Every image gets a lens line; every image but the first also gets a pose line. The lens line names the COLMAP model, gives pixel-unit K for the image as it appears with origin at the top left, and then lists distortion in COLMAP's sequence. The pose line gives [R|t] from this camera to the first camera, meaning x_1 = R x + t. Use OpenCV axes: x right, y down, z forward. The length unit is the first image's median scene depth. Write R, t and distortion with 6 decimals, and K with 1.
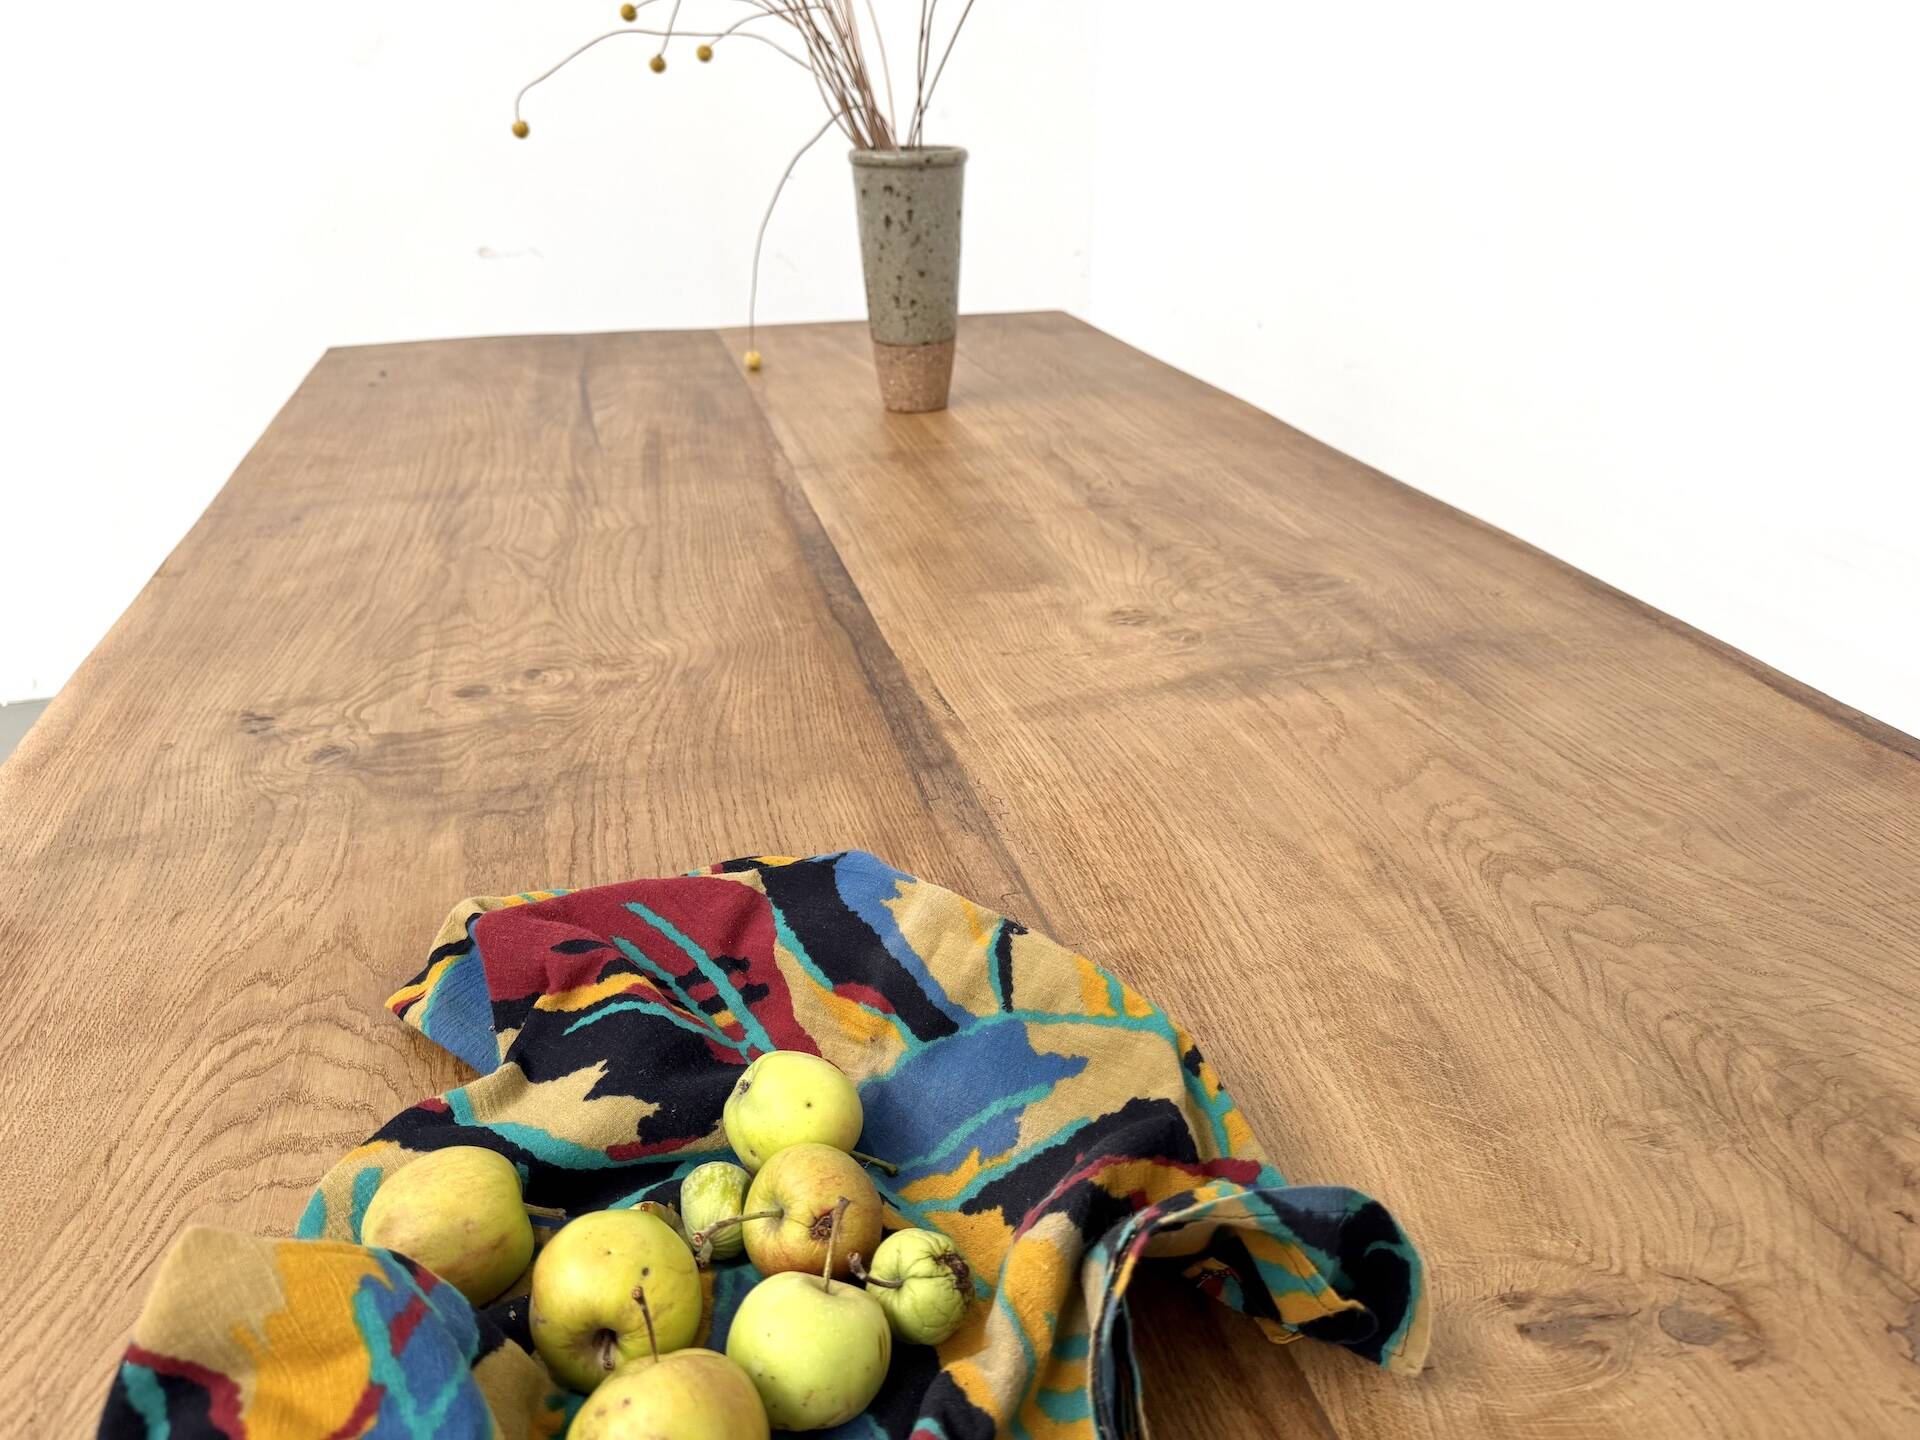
lens RADIAL K [[1364.3, 0, 963.4], [0, 1364.3, 737.2], [0, 0, 1]] dist [0.065142, -0.092661]
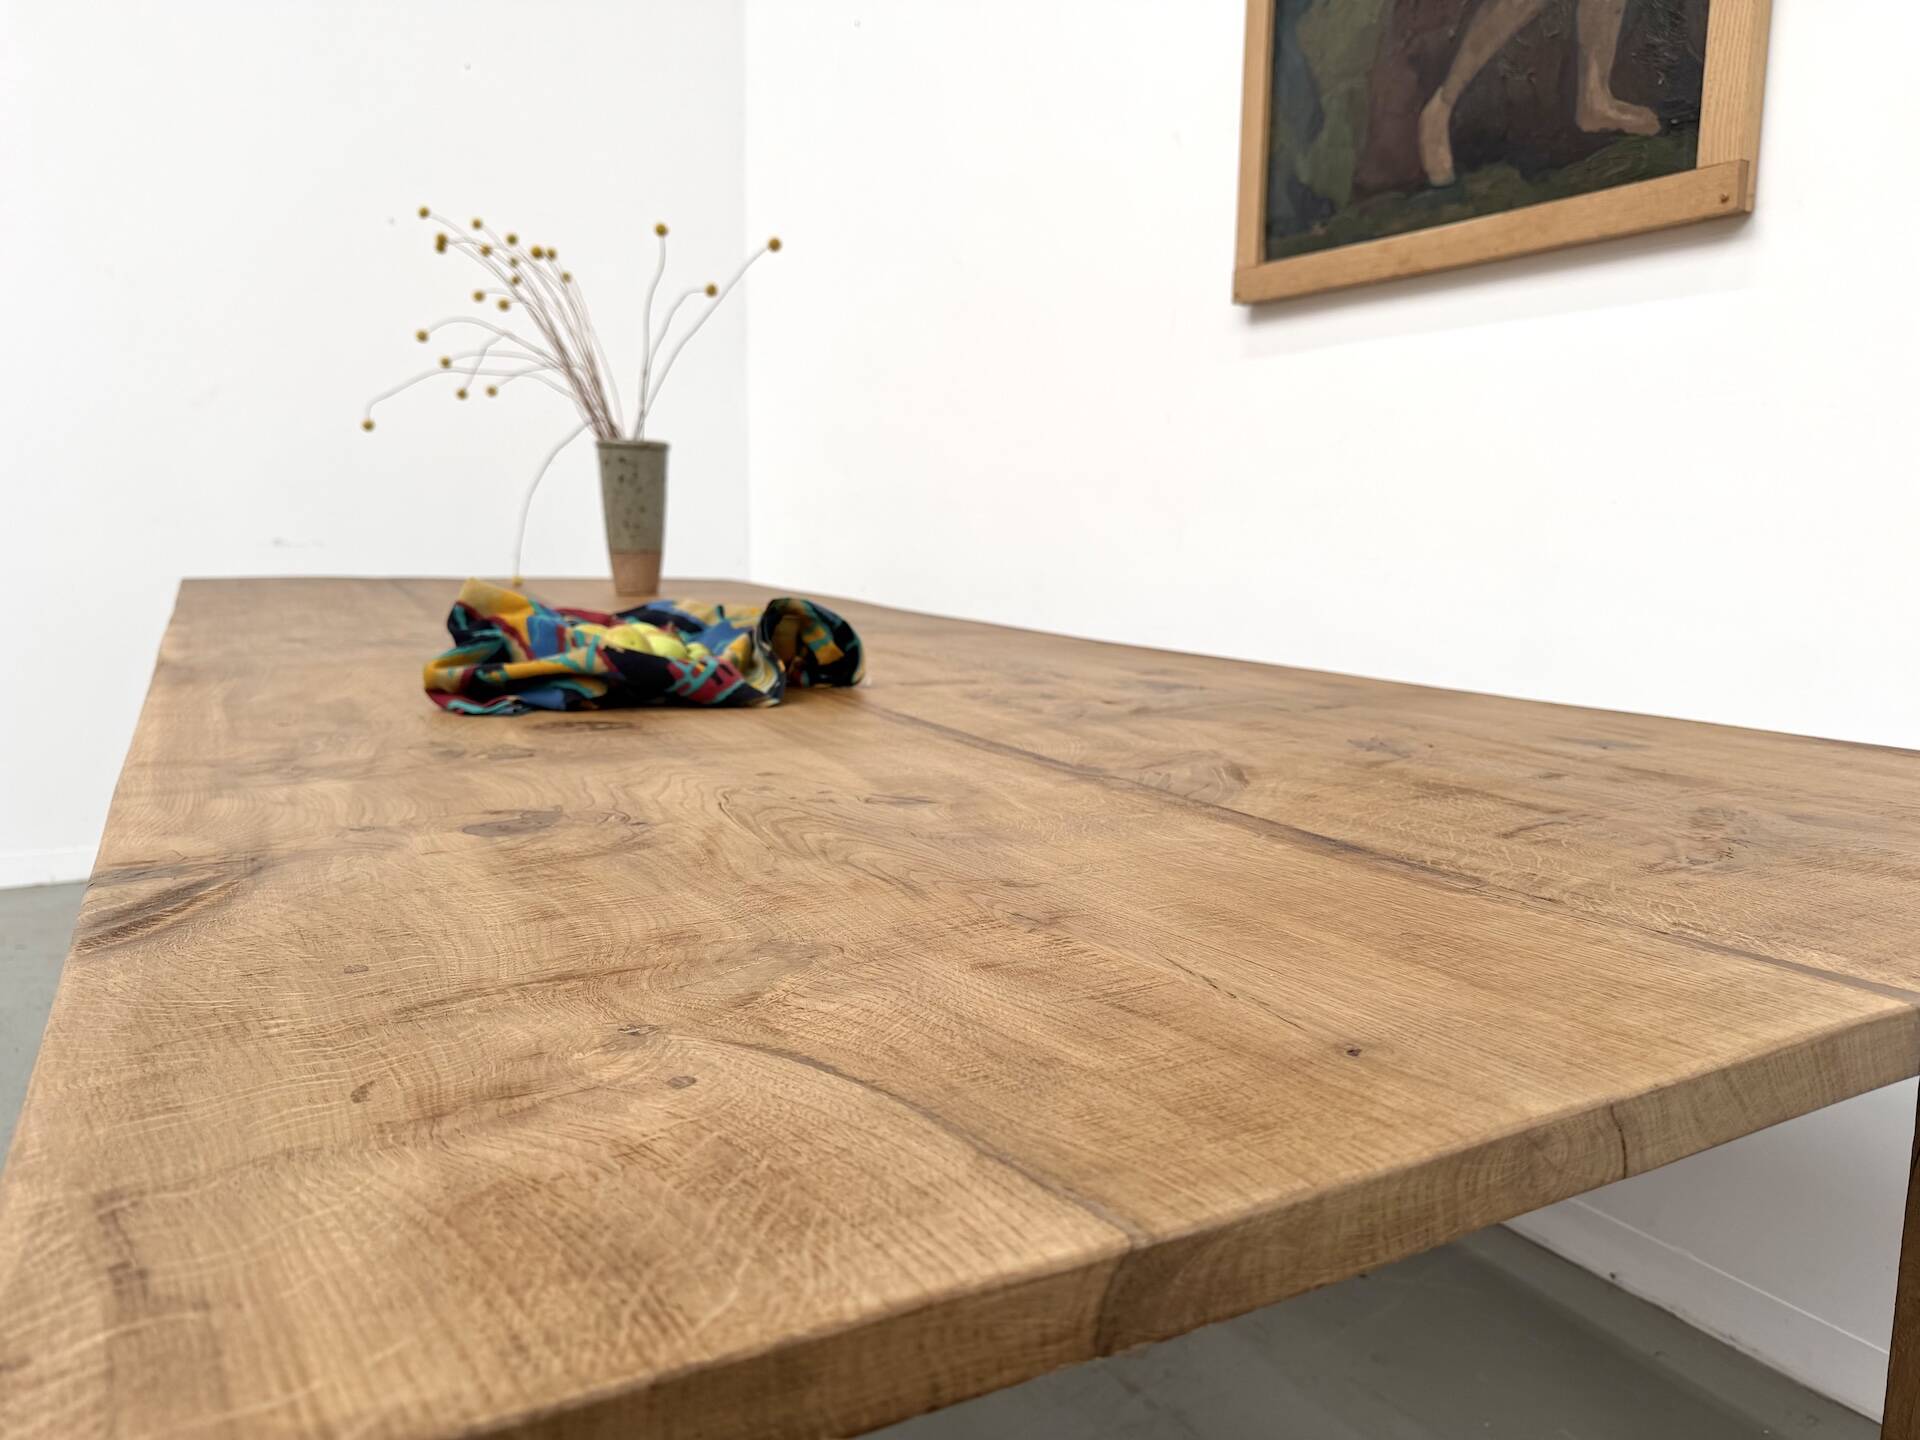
lens RADIAL K [[1364.3, 0, 979.5], [0, 1364.3, 697.5], [0, 0, 1]] dist [0.065142, -0.092661]
pose [[0.968100, -0.010931, 0.250327, -0.090584], [0.090201, 0.947272, -0.307474, 0.723084], [-0.233766, 0.320245, 0.918040, -0.914473]]
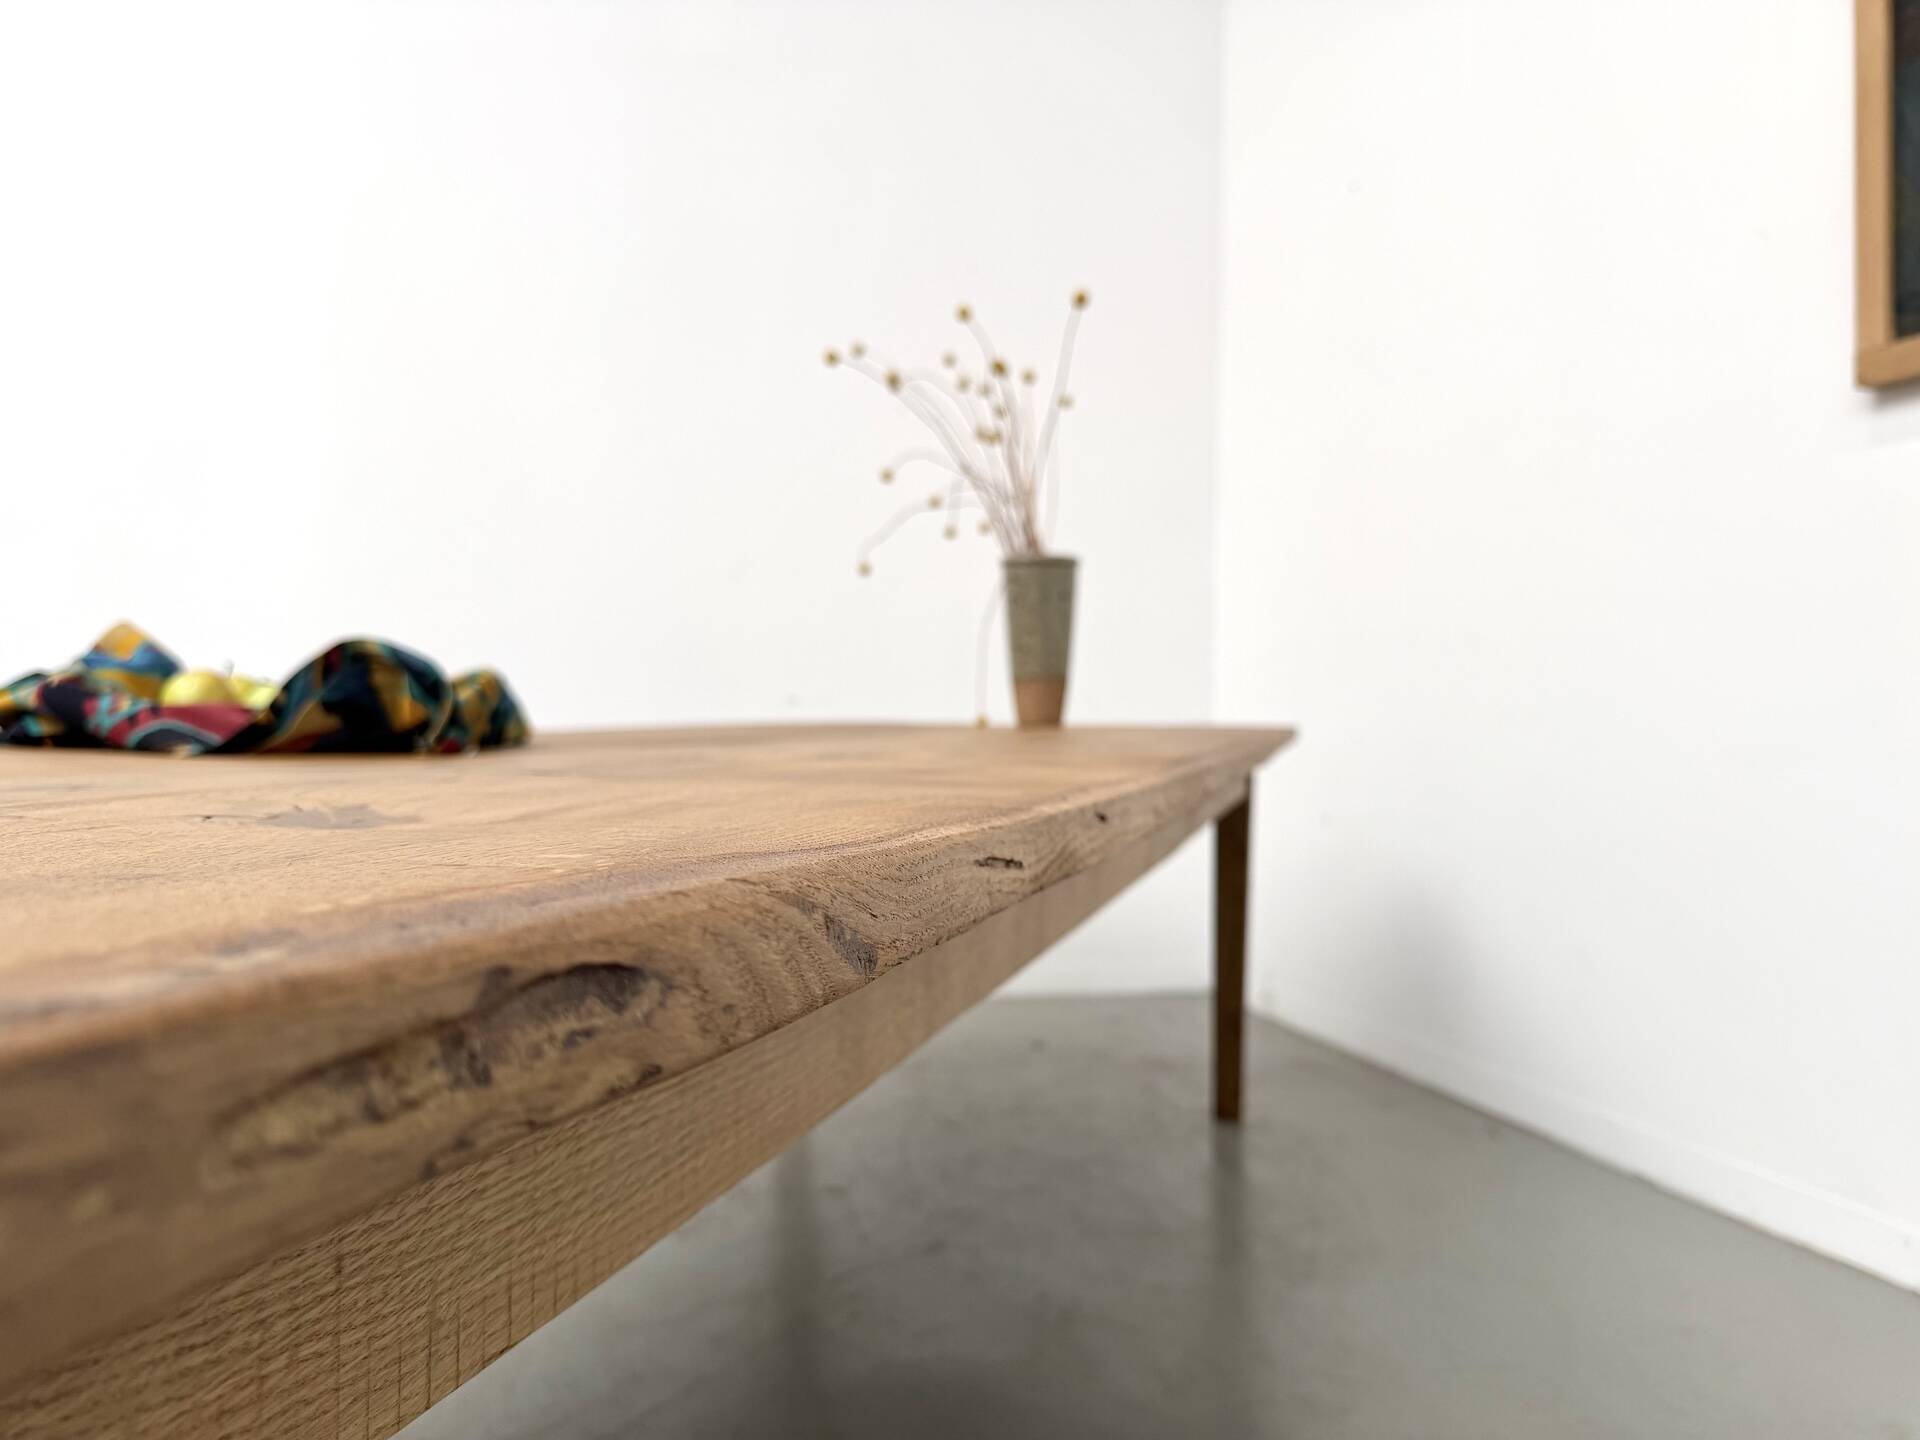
lens RADIAL K [[1364.3, 0, 952.7], [0, 1364.3, 735.9], [0, 0, 1]] dist [0.065142, -0.092661]
pose [[0.856343, 0.027234, -0.515689, 1.129115], [-0.244919, 0.900571, -0.359148, 0.527186], [0.454633, 0.433855, 0.777868, -0.205376]]
